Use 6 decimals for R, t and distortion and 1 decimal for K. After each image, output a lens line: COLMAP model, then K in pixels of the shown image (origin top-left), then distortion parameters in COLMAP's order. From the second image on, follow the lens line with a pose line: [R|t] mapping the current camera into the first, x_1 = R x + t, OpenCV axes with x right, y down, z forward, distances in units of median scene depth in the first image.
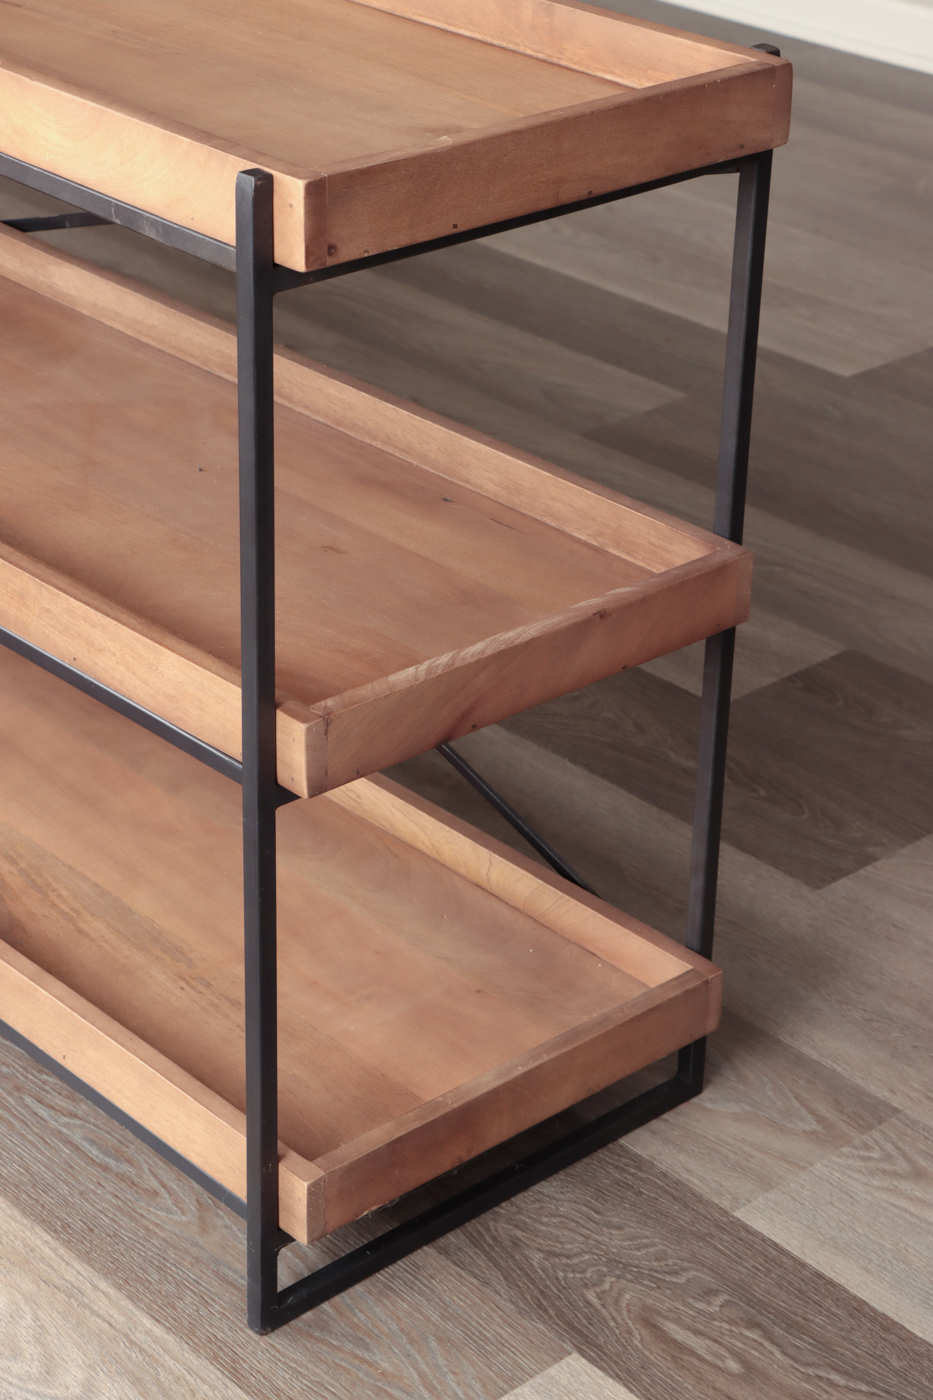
lens RADIAL K [[2783.5, 0, 466.5], [0, 2783.5, 700.0], [0, 0, 1]] dist [0.200242, -0.170636]
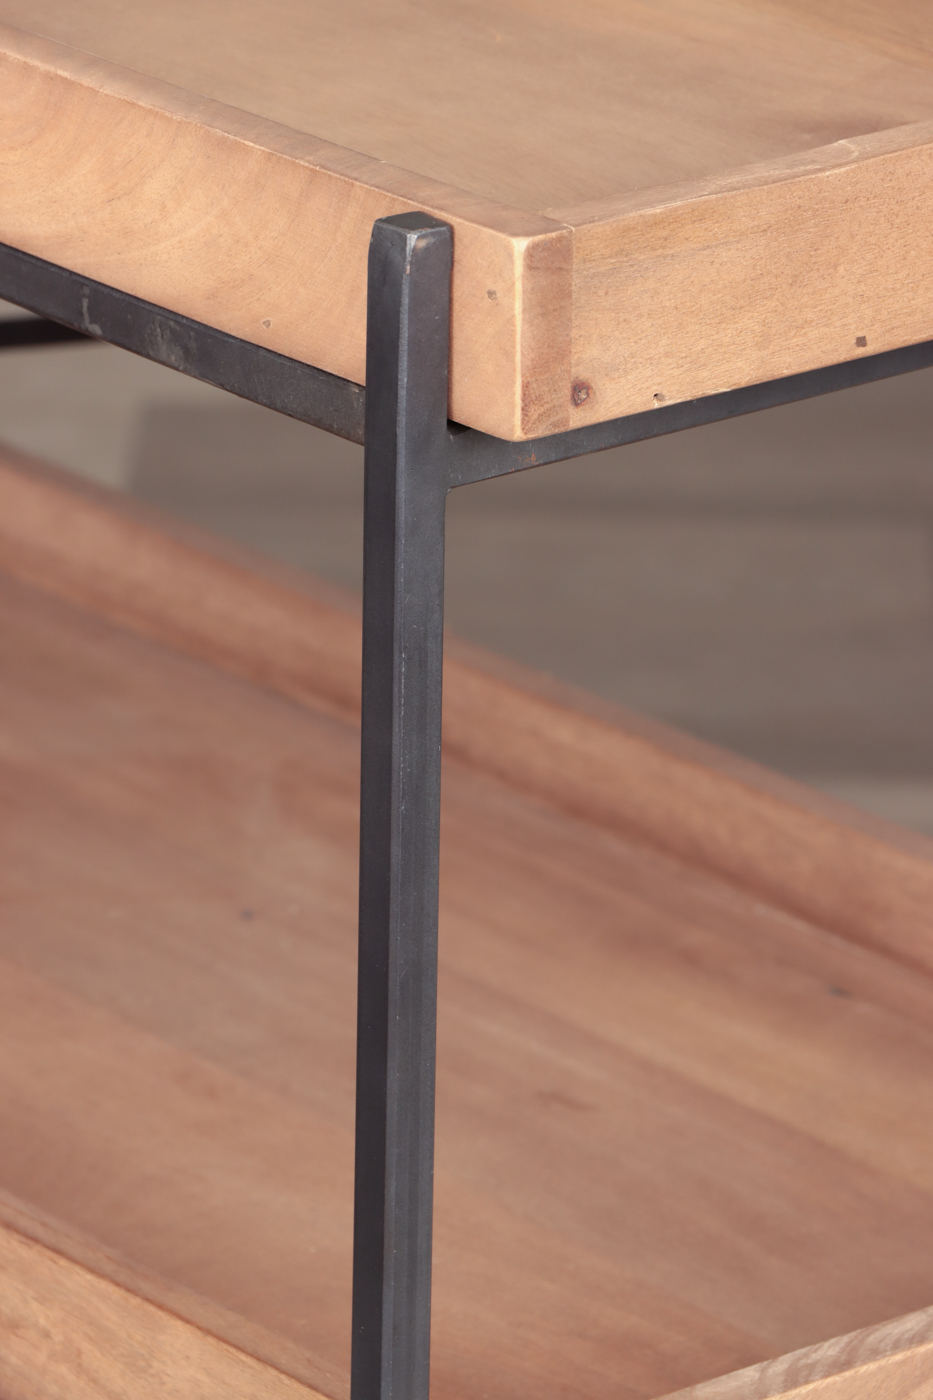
lens RADIAL K [[8447.0, 0, 466.5], [0, 8447.0, 700.0], [0, 0, 1]] dist [2.102386, -5.318066]
pose [[0.998623, 0.009166, -0.051650, 0.003557], [-0.015936, 0.991091, -0.132232, 0.063160], [0.049977, 0.132873, 0.989872, -0.313581]]
